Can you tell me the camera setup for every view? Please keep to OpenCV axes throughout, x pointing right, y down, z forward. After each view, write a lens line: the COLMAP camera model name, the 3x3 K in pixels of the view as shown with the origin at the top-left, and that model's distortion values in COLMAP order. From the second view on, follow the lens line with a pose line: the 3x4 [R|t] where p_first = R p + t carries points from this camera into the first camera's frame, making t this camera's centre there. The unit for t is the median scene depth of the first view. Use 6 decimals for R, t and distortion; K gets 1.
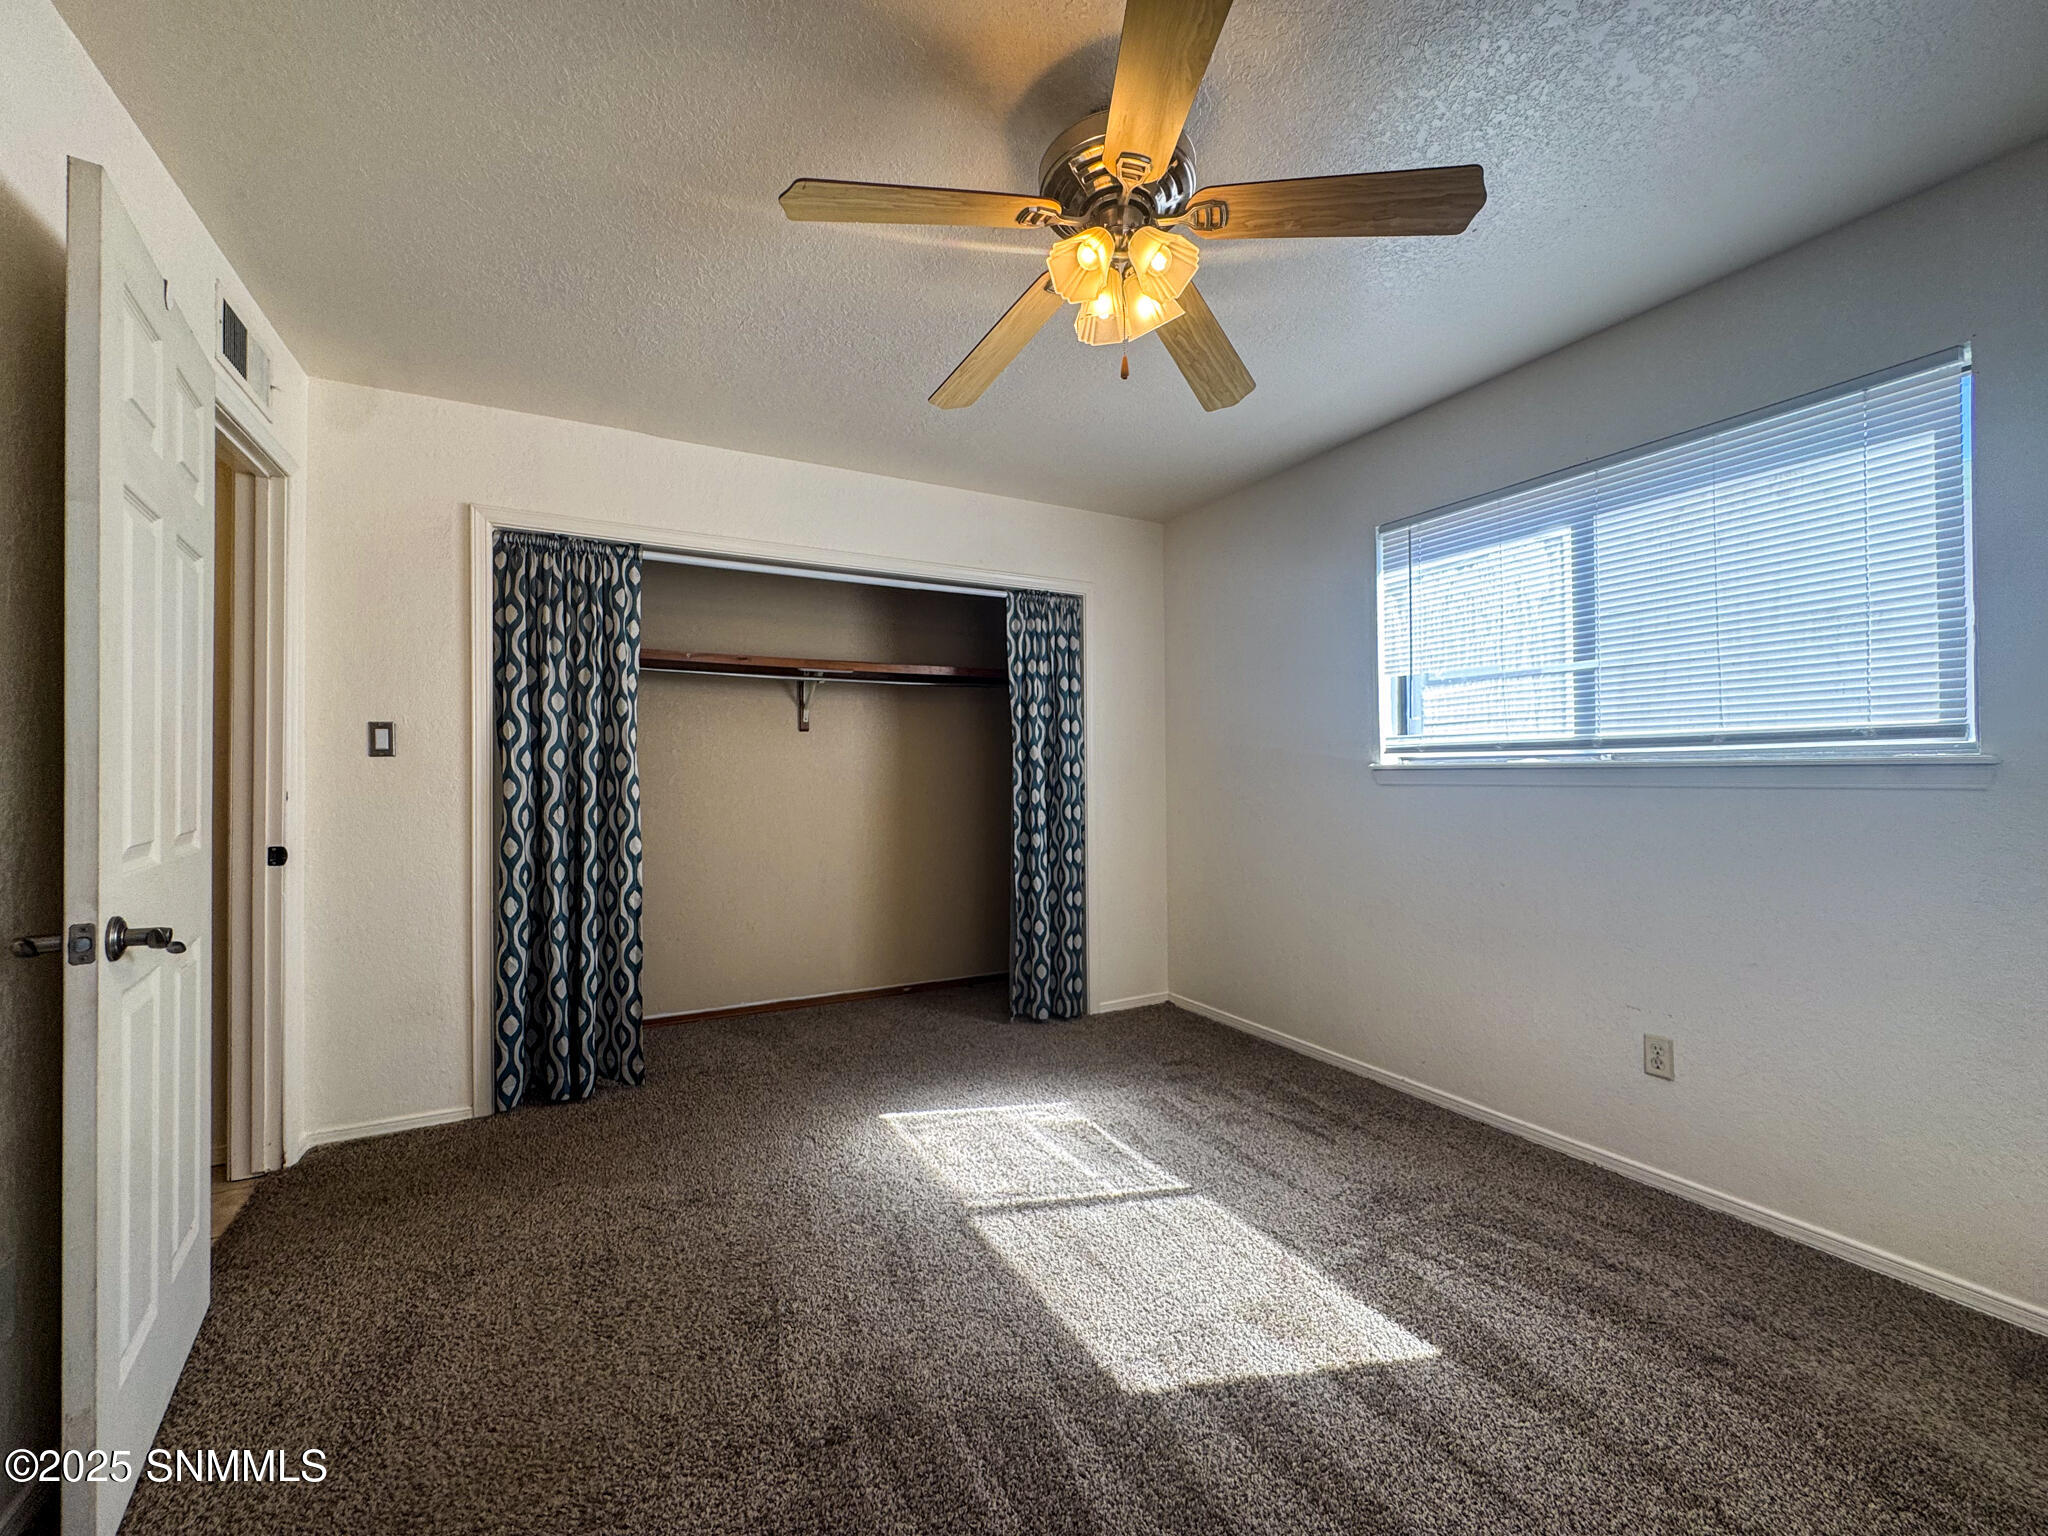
lens RADIAL K [[821.0, 0, 1019.9], [0, 821.0, 765.1], [0, 0, 1]] dist [-0.003797, 0.000340]
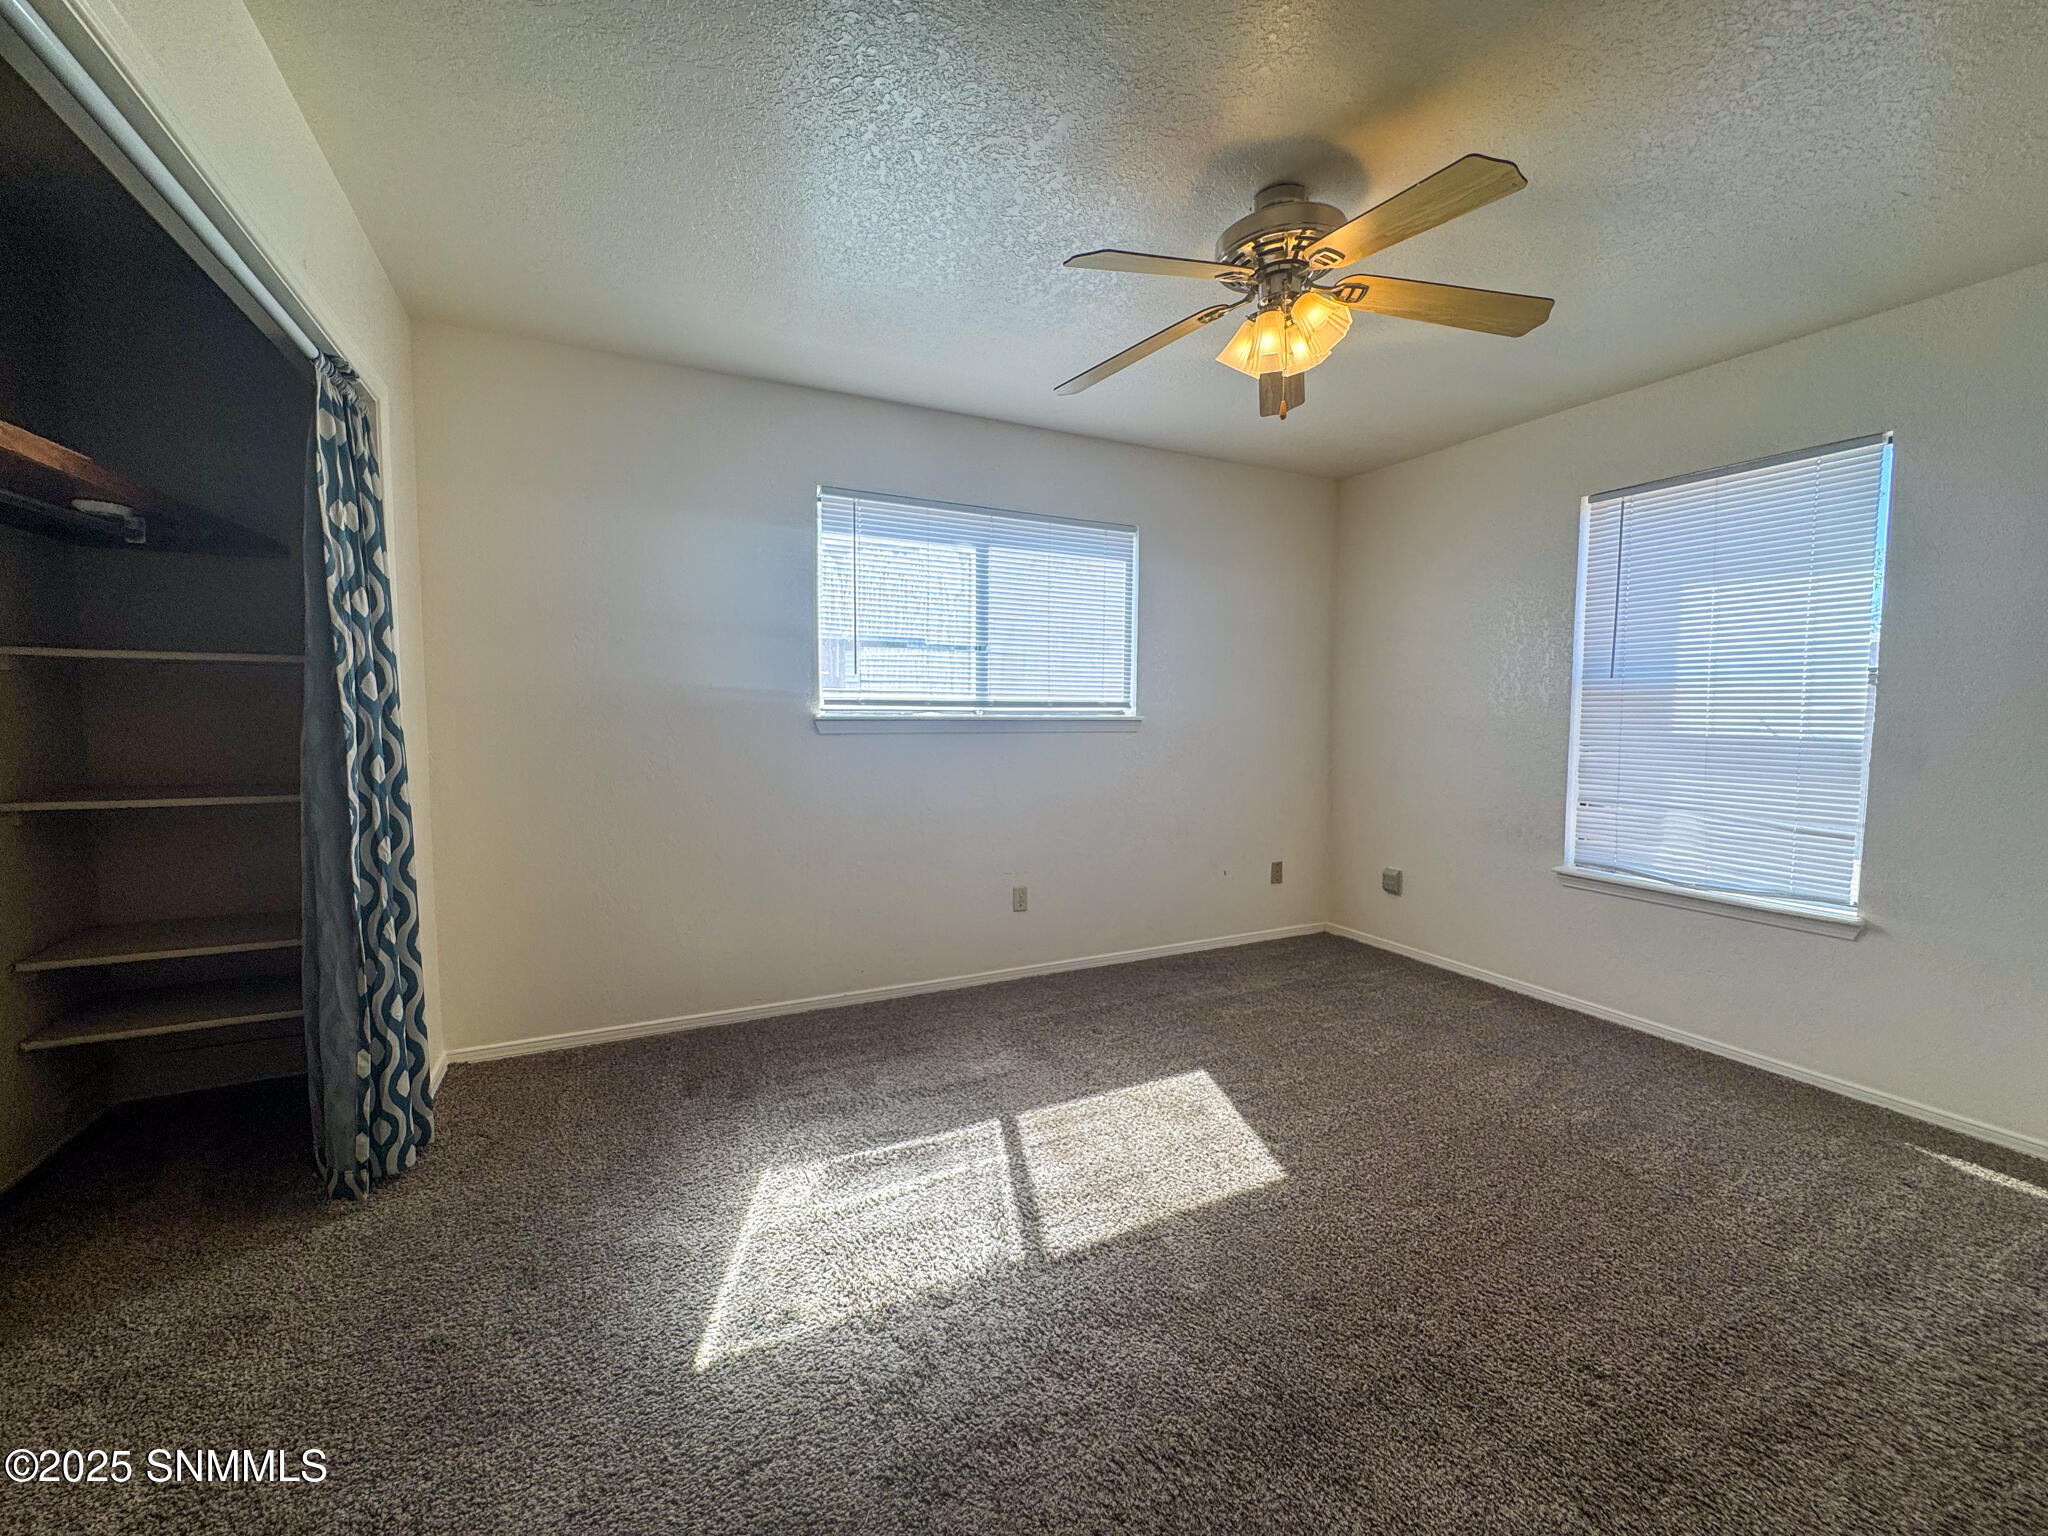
lens RADIAL K [[821.0, 0, 1028.7], [0, 821.0, 765.6], [0, 0, 1]] dist [-0.003797, 0.000340]
pose [[0.029005, -0.061682, 0.997674, -0.750549], [-0.020963, 0.997837, 0.062302, -0.008691], [-0.999359, -0.022722, 0.027649, 0.857671]]
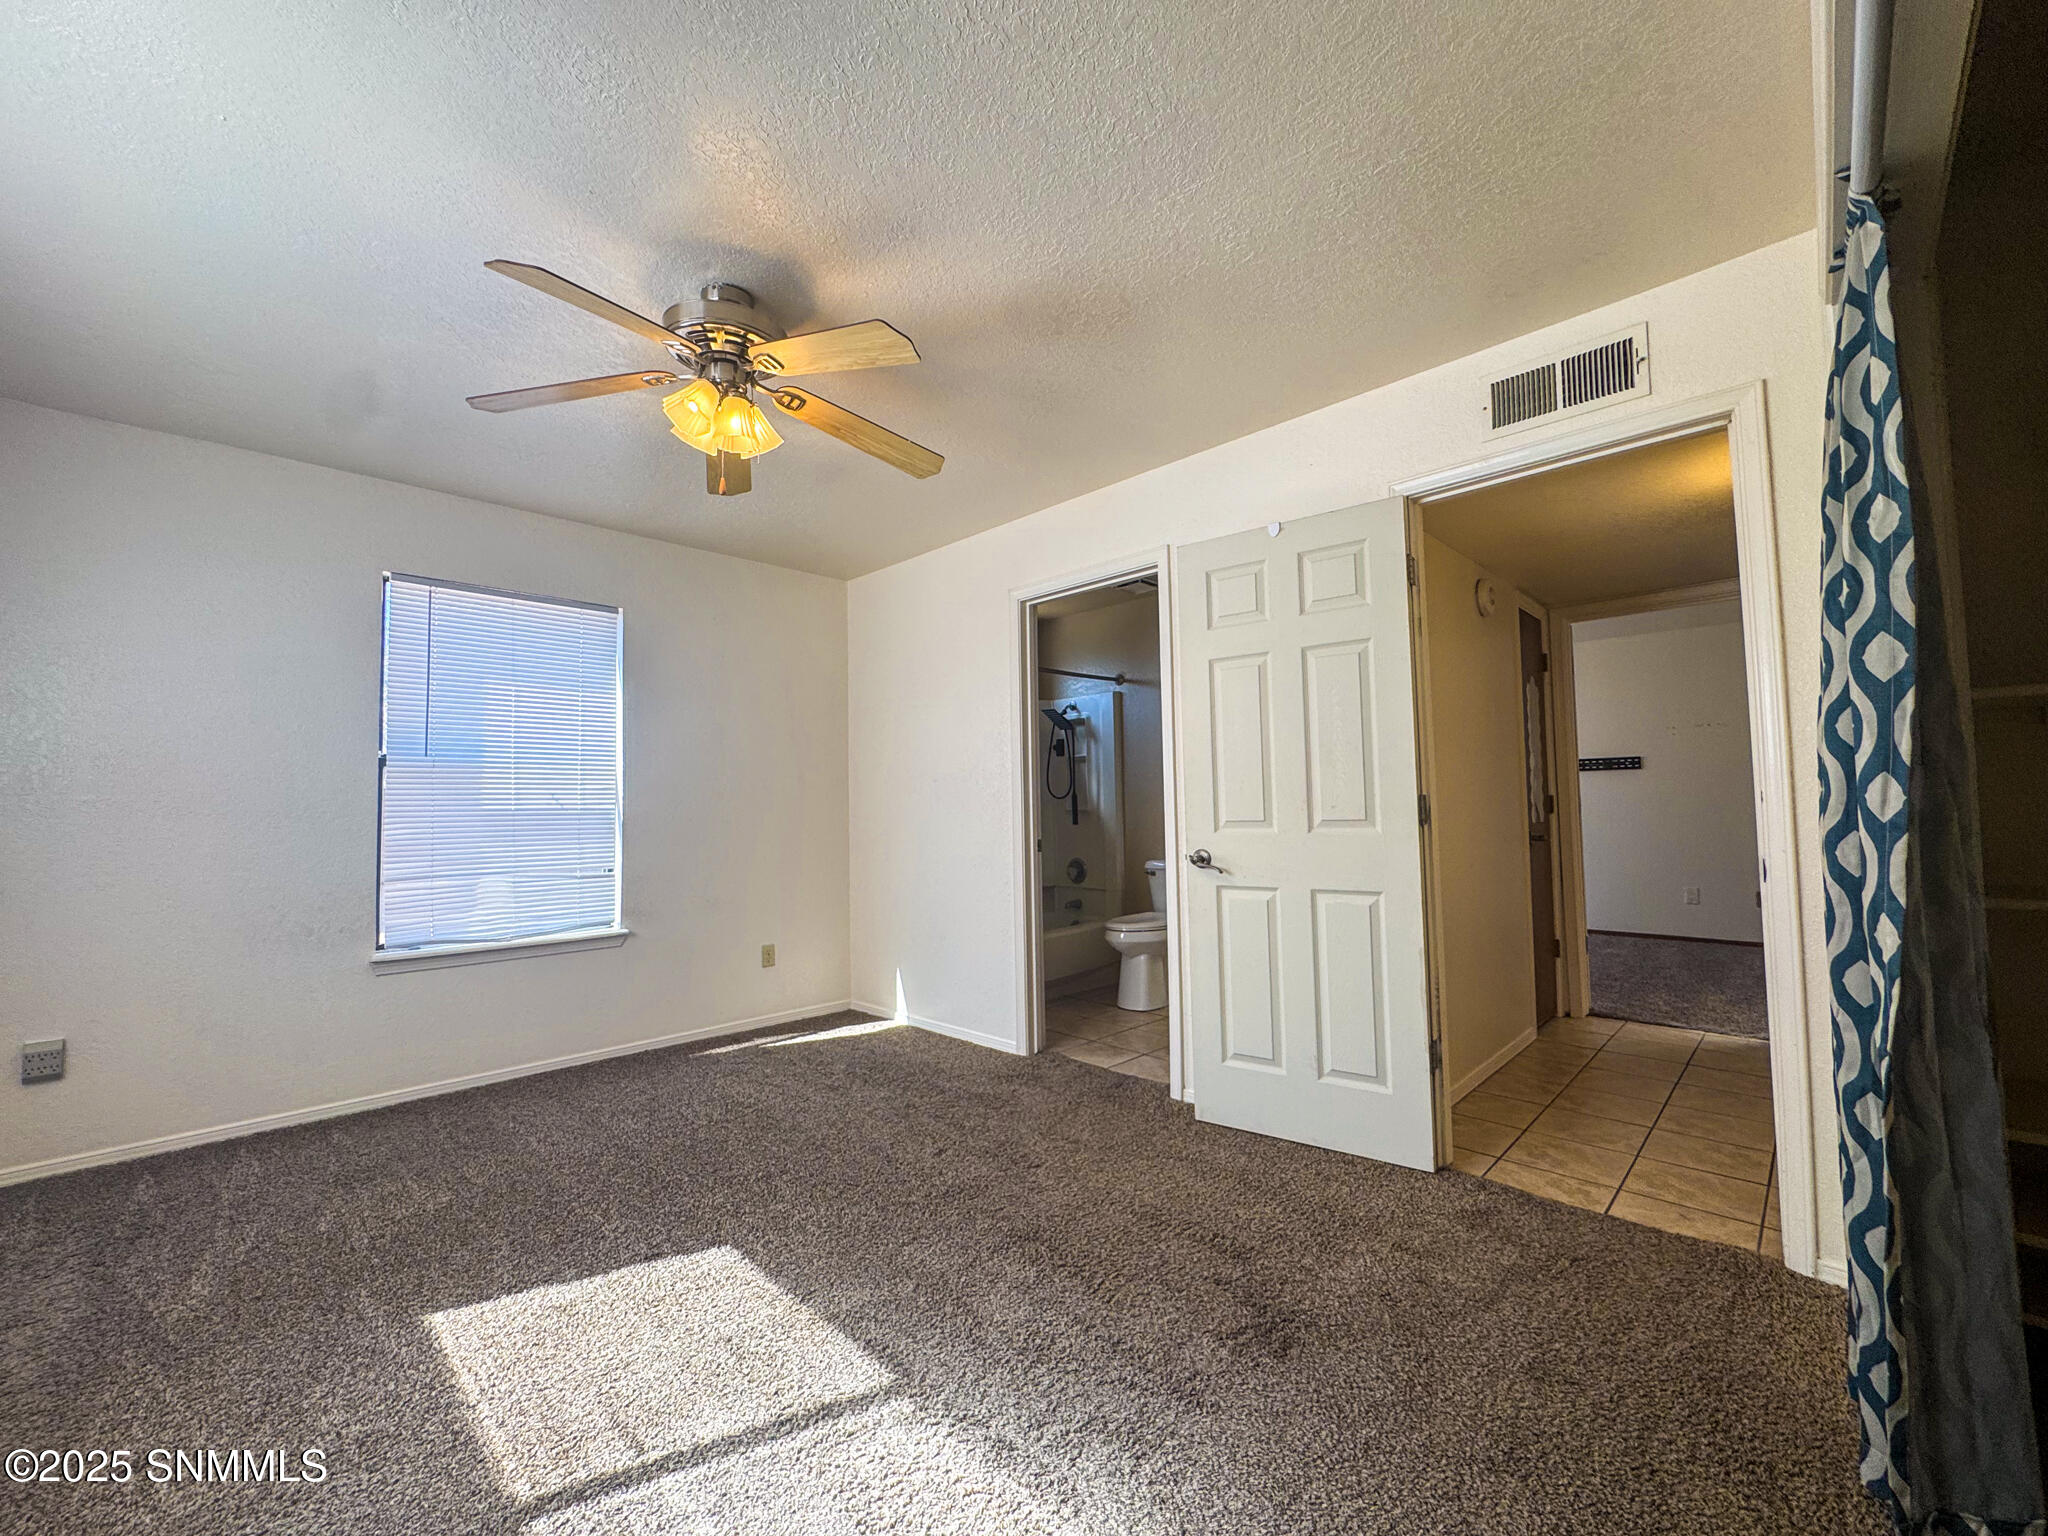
lens RADIAL K [[821.0, 0, 1006.2], [0, 821.0, 774.8], [0, 0, 1]] dist [-0.003797, 0.000340]
pose [[-0.959900, 0.010428, -0.280149, 0.038793], [0.026804, 0.998144, -0.054684, 0.041387], [0.279059, -0.060000, -0.958398, 1.505806]]
